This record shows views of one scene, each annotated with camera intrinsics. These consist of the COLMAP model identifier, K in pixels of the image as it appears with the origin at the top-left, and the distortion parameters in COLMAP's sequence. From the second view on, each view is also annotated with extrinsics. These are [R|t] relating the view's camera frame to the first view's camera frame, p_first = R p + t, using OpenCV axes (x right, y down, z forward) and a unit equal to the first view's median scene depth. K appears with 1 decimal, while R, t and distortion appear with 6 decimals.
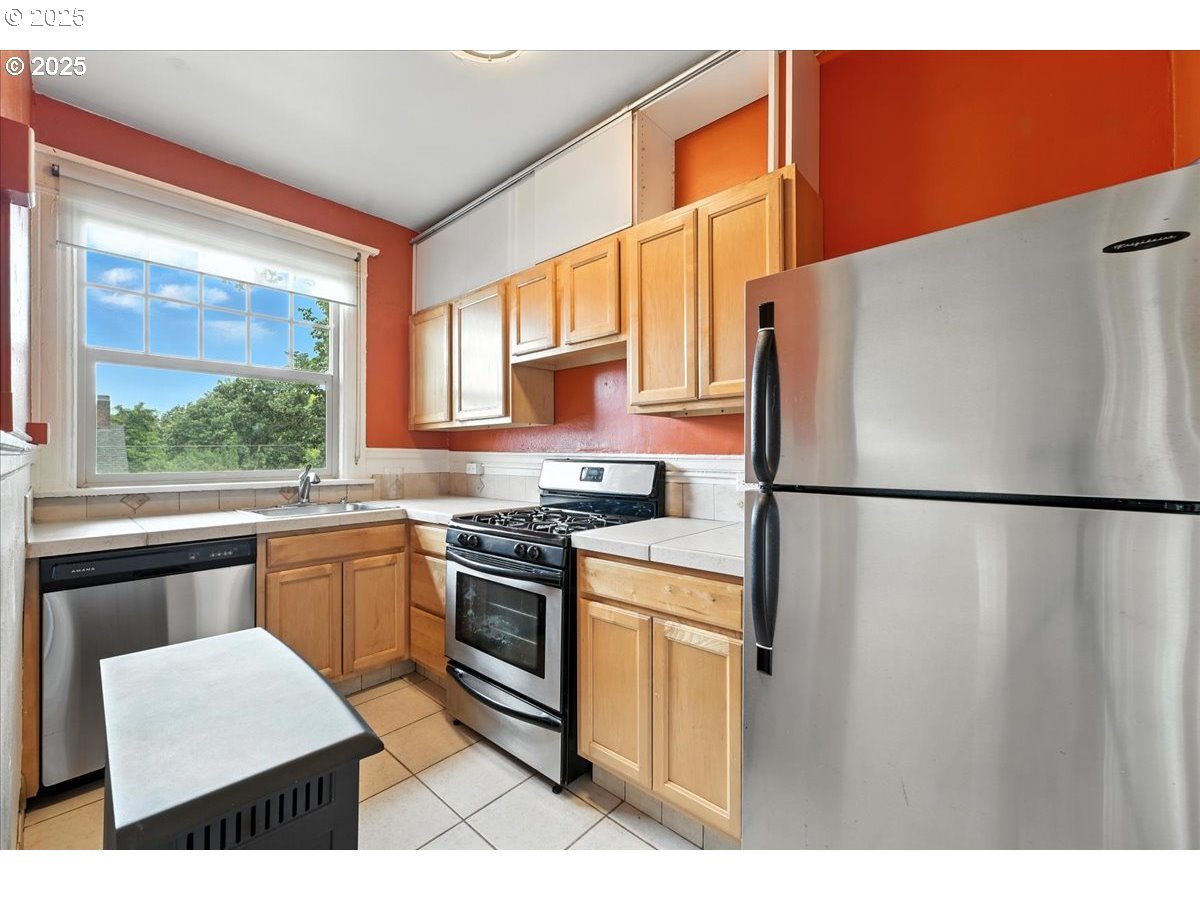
lens RADIAL K [[484.9, 0, 592.8], [0, 484.9, 455.8], [0, 0, 1]] dist [0.000725, 0.000165]
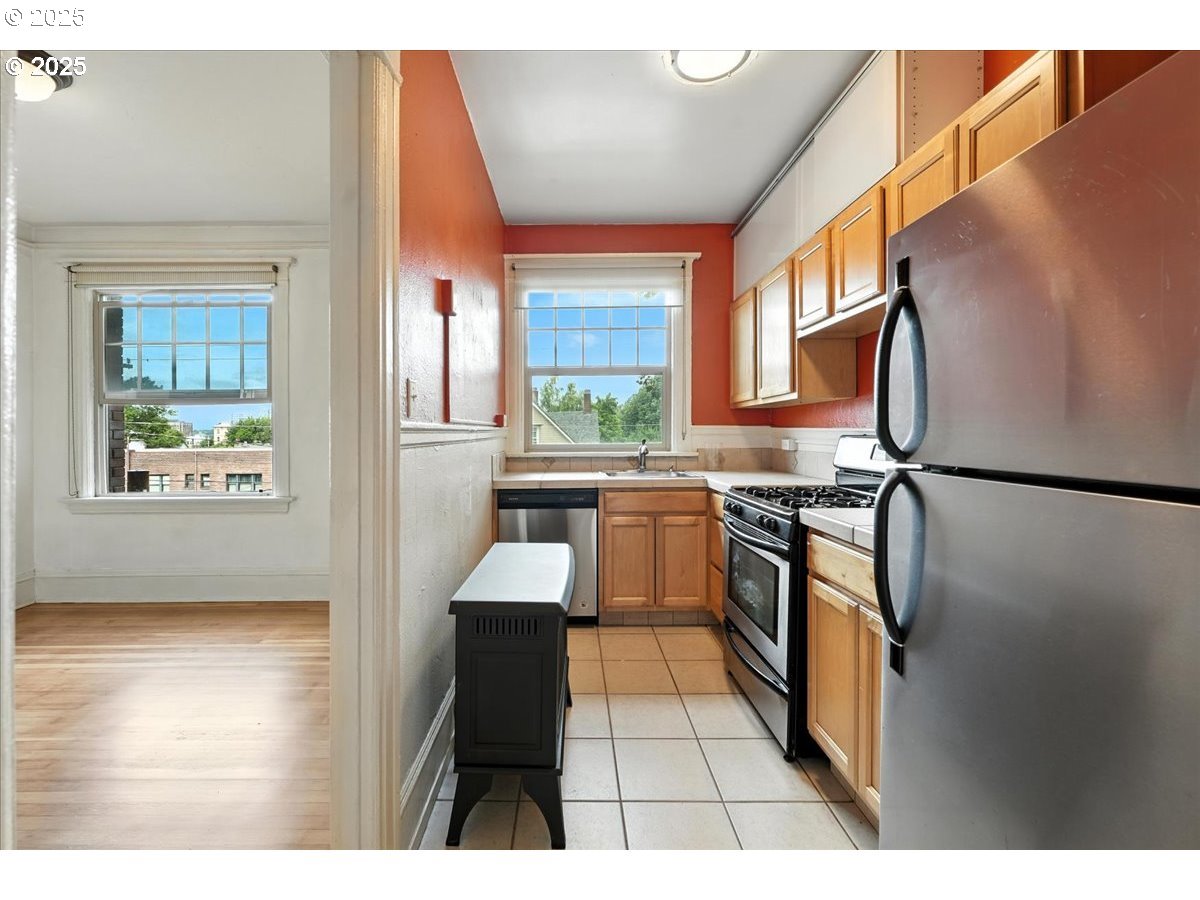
lens RADIAL K [[500.1, 0, 568.9], [0, 500.1, 435.4], [0, 0, 1]] dist [0.001846, 0.000346]
pose [[0.669632, 0.001131, -0.742692, 0.278350], [0.003009, 0.999987, 0.004236, 0.001961], [0.742687, -0.005071, 0.669620, -0.031409]]
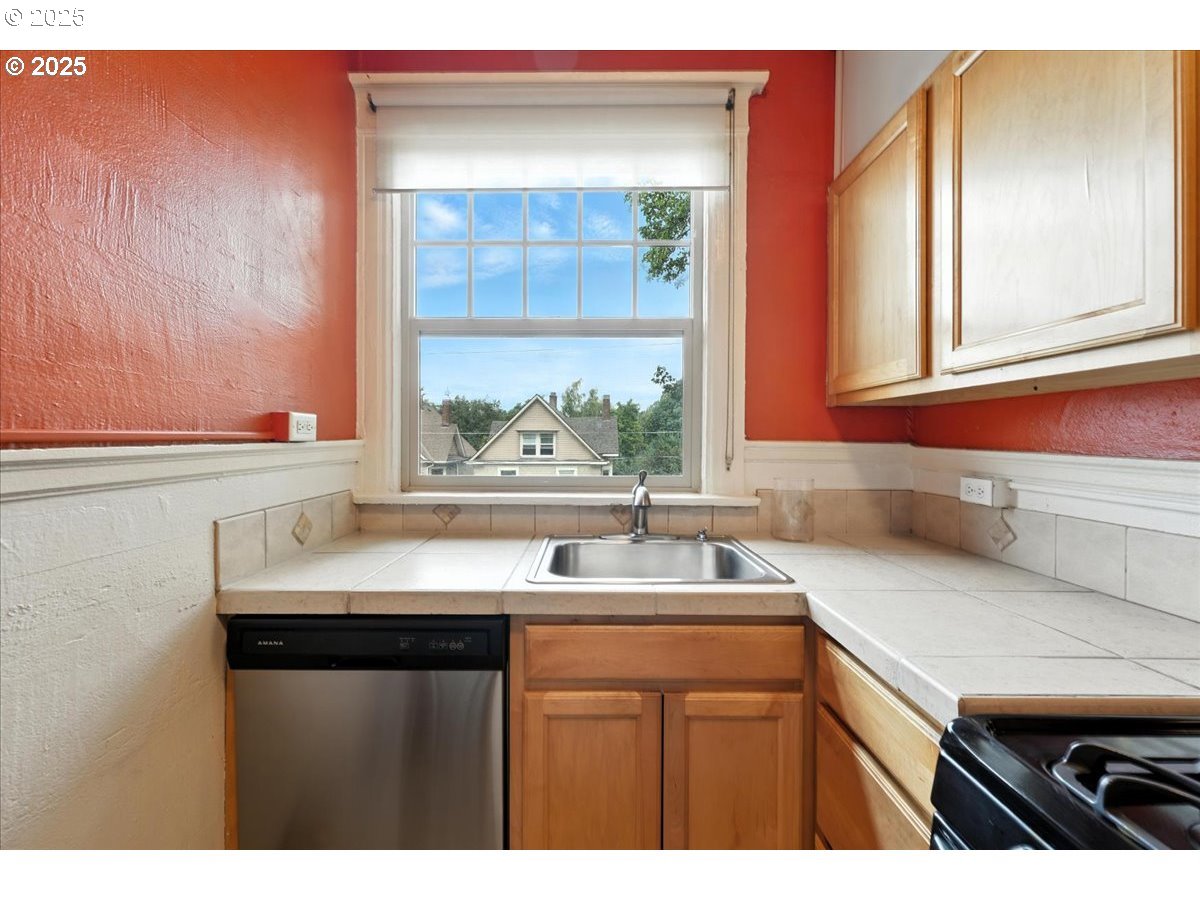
lens RADIAL K [[493.2, 0, 596.8], [0, 493.2, 439.5], [0, 0, 1]] dist [-0.000420, 0.000016]
pose [[0.677100, 0.004071, -0.735880, -0.202934], [-0.005160, 0.999986, 0.000783, -0.021150], [0.735873, 0.003267, 0.677112, 0.598807]]
